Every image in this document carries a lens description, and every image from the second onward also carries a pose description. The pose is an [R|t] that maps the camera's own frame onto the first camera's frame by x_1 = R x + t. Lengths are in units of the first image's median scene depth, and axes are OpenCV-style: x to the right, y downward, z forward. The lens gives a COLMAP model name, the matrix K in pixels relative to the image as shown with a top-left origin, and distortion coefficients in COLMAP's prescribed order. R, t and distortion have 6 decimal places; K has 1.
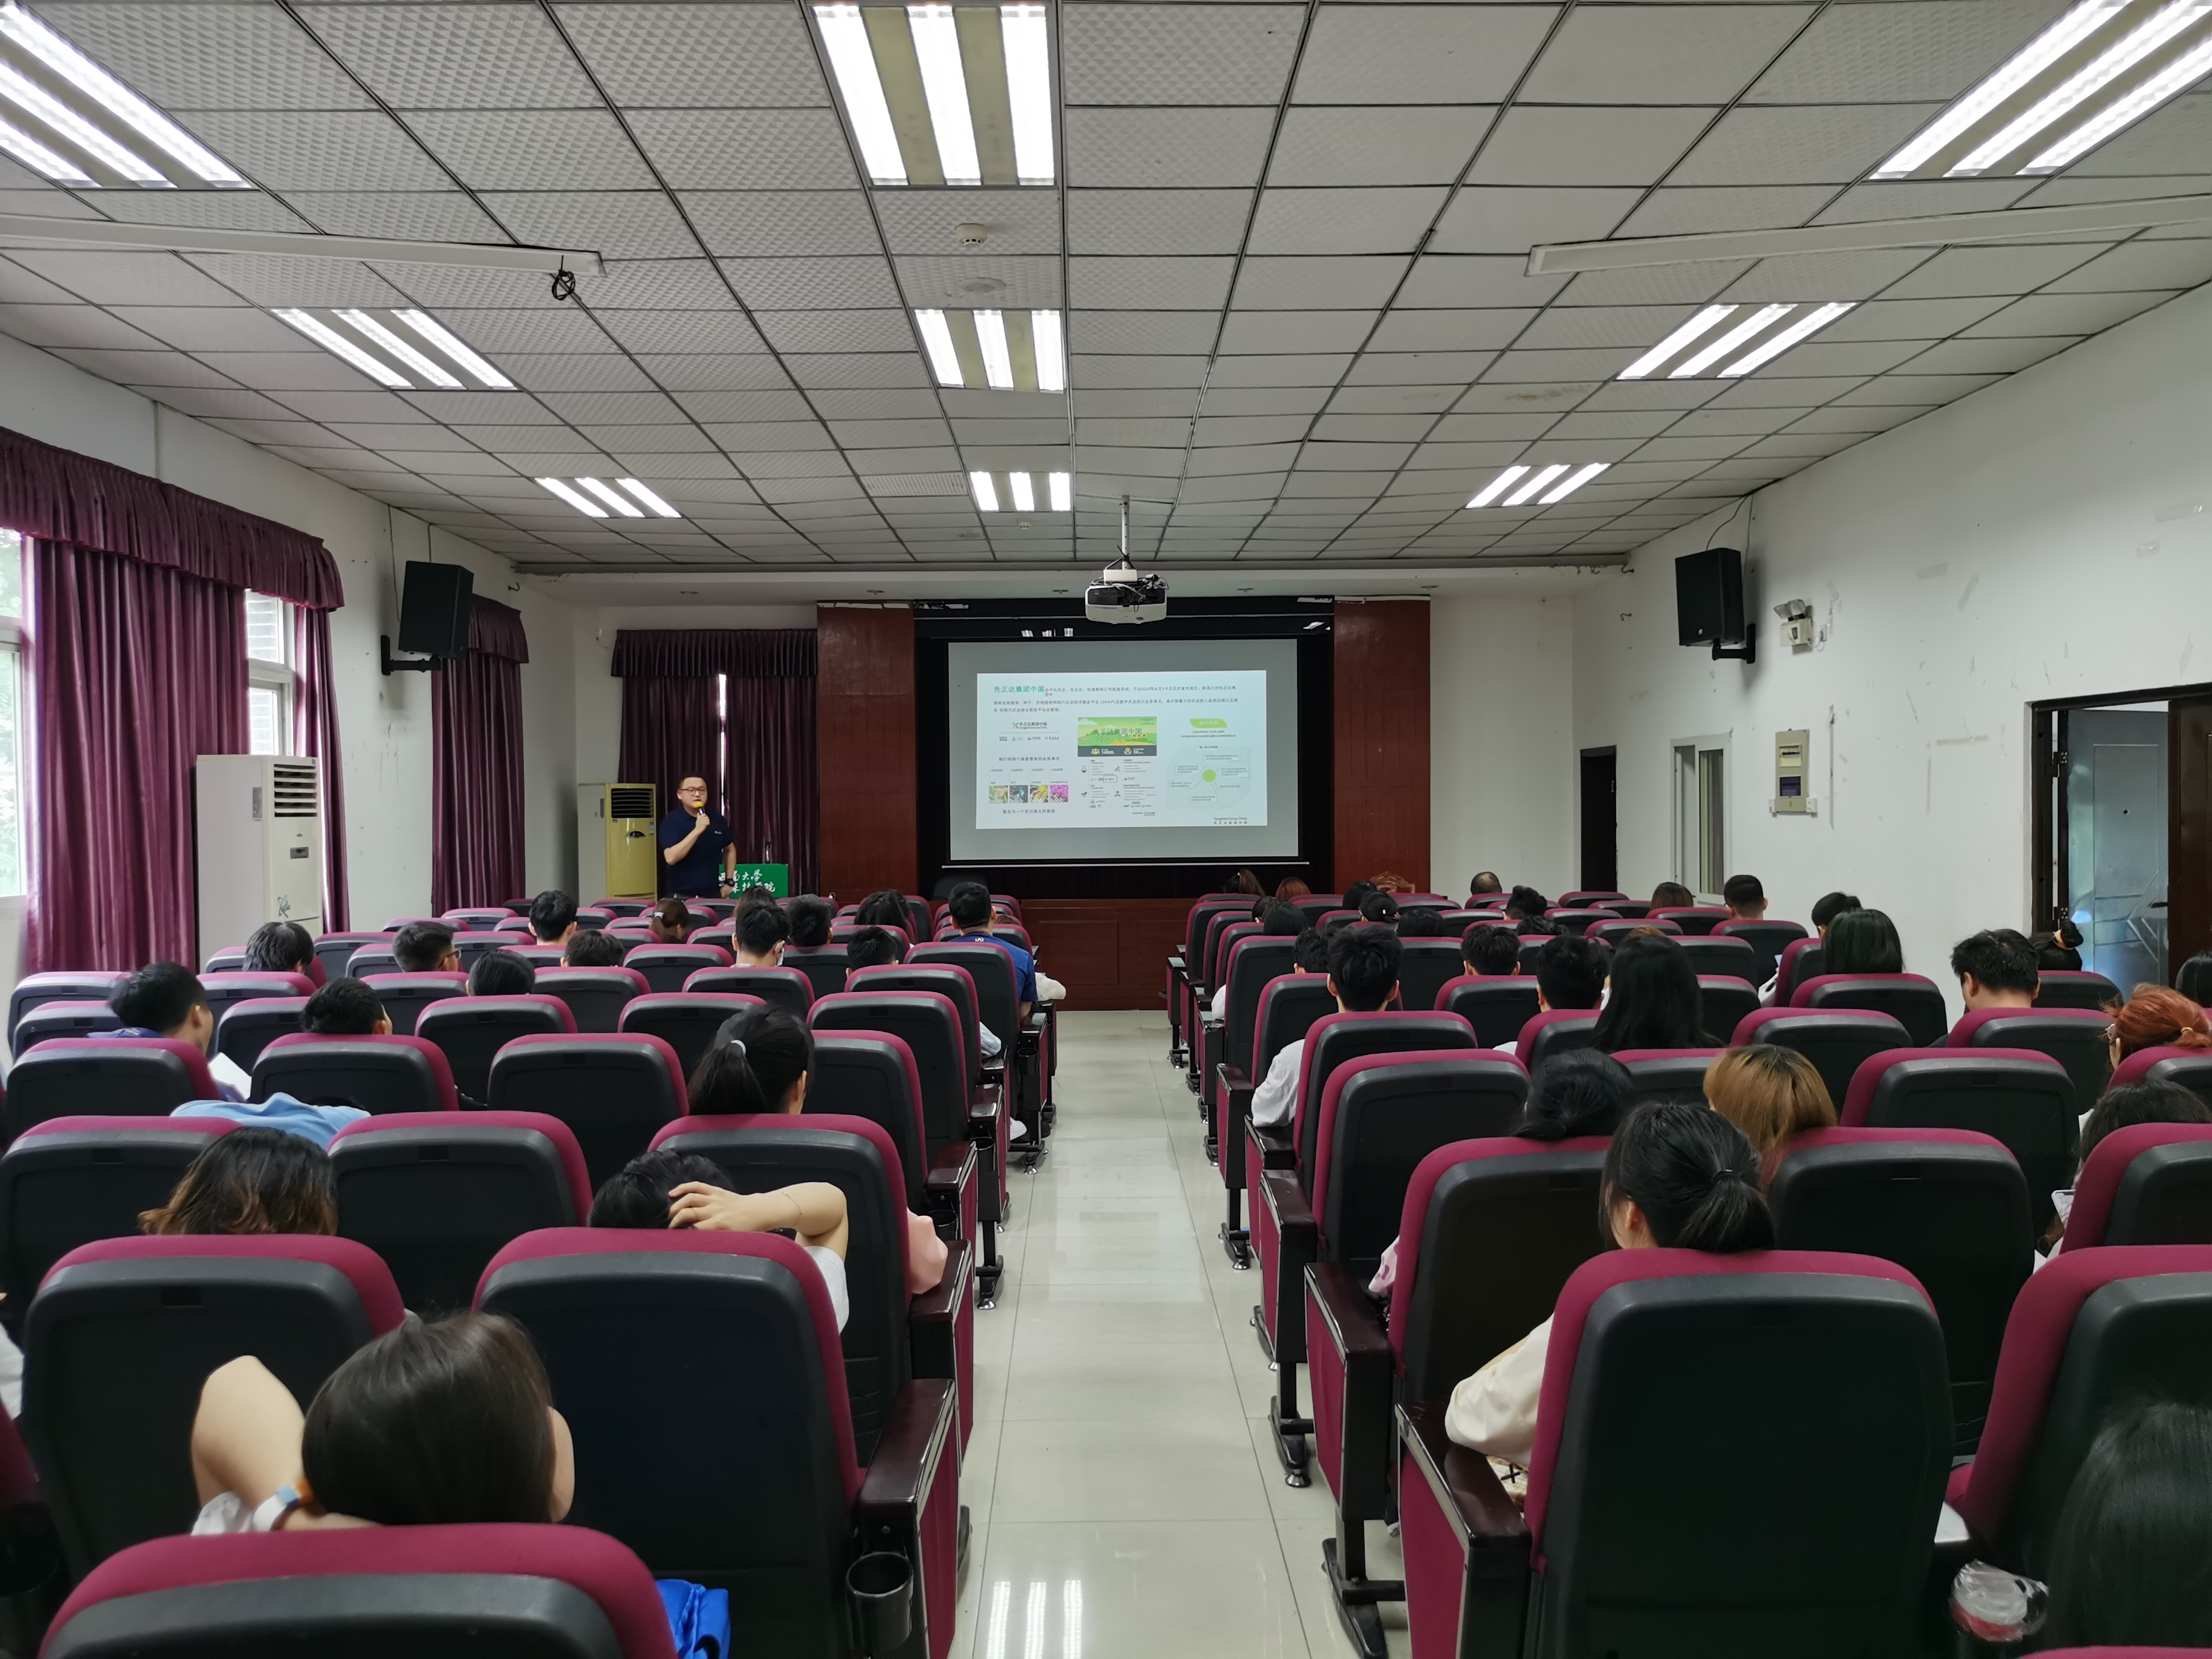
lens RADIAL K [[1688.8, 0, 1089.8], [0, 1688.8, 855.8], [0, 0, 1]] dist [0.020778, -0.002375]
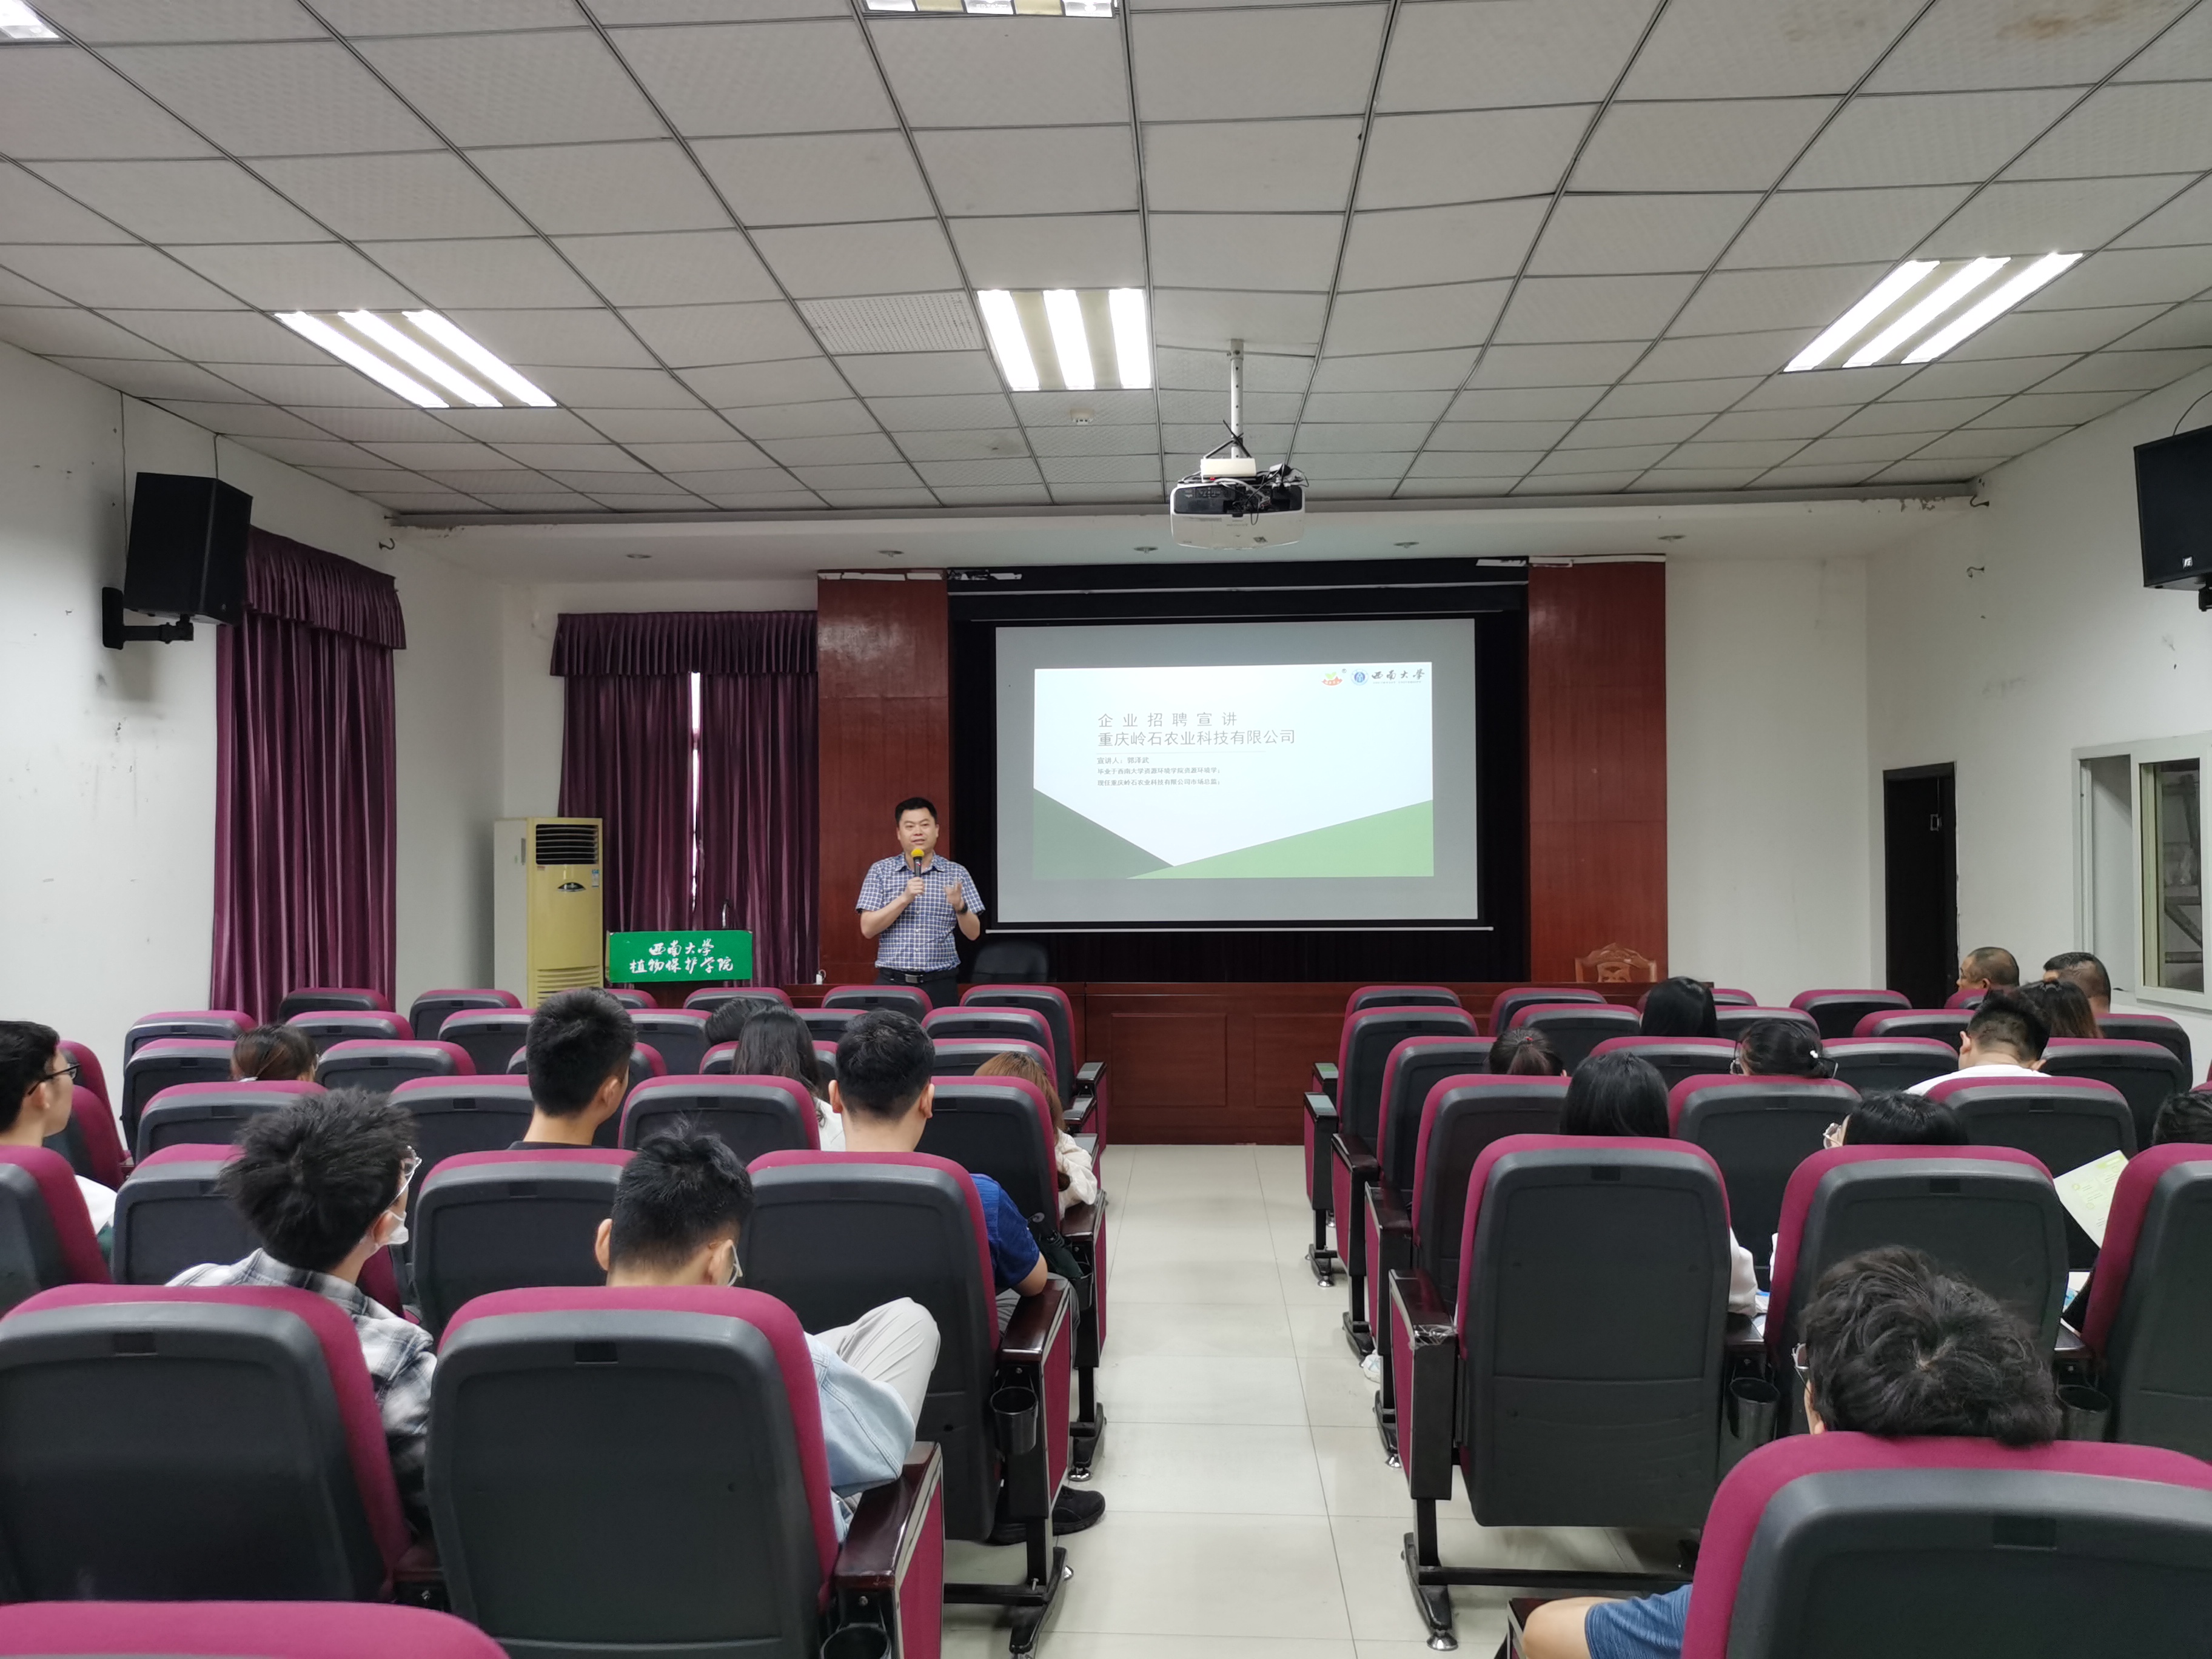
lens RADIAL K [[1688.8, 0, 1088.7], [0, 1688.8, 846.9], [0, 0, 1]] dist [0.020778, -0.002375]
pose [[0.997767, 0.001480, -0.066777, 0.008139], [-0.003691, 0.999448, -0.033008, -0.008399], [0.066692, 0.033180, 0.997222, 0.363498]]
